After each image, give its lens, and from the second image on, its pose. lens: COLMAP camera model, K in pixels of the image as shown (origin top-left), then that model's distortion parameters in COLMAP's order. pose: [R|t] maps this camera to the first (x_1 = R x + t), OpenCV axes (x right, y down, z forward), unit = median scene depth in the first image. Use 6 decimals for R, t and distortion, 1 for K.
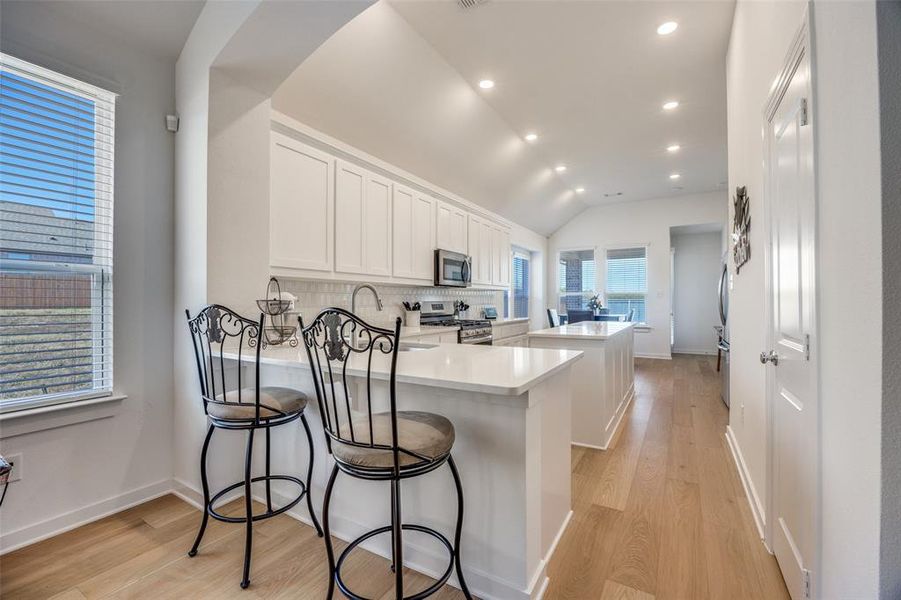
lens RADIAL K [[330.7, 0, 419.6], [0, 330.7, 300.5], [0, 0, 1]] dist [-0.000203, 0.000000]
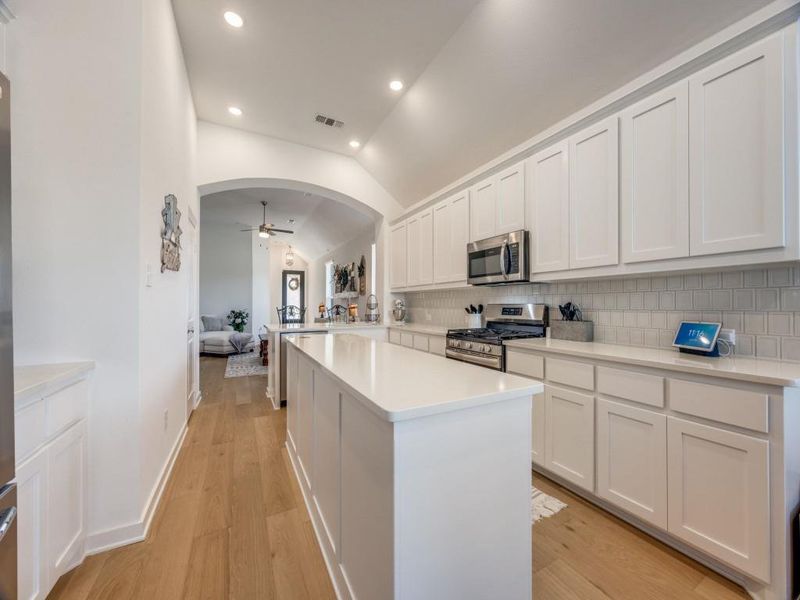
lens RADIAL K [[310.6, 0, 400.0], [0, 310.6, 300.0], [0, 0, 1]] dist [-0.001197, -0.000071]
pose [[-0.412867, 0.003316, -0.910785, 0.750094], [0.011967, 0.999927, -0.001785, -0.007162], [0.910713, -0.011637, -0.412876, 0.994802]]
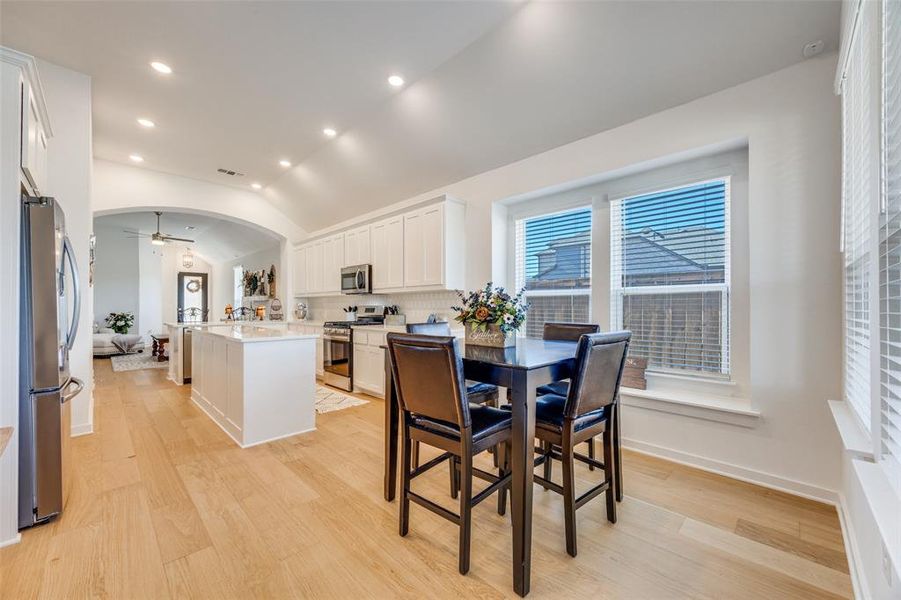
lens RADIAL K [[302.3, 0, 492.0], [0, 302.3, 304.6], [0, 0, 1]] dist [0.000605, 0.000068]
pose [[0.028540, 0.009976, -0.999543, 1.135316], [0.007922, 0.999917, 0.010206, -0.009167], [0.999561, -0.008210, 0.028459, 1.340109]]
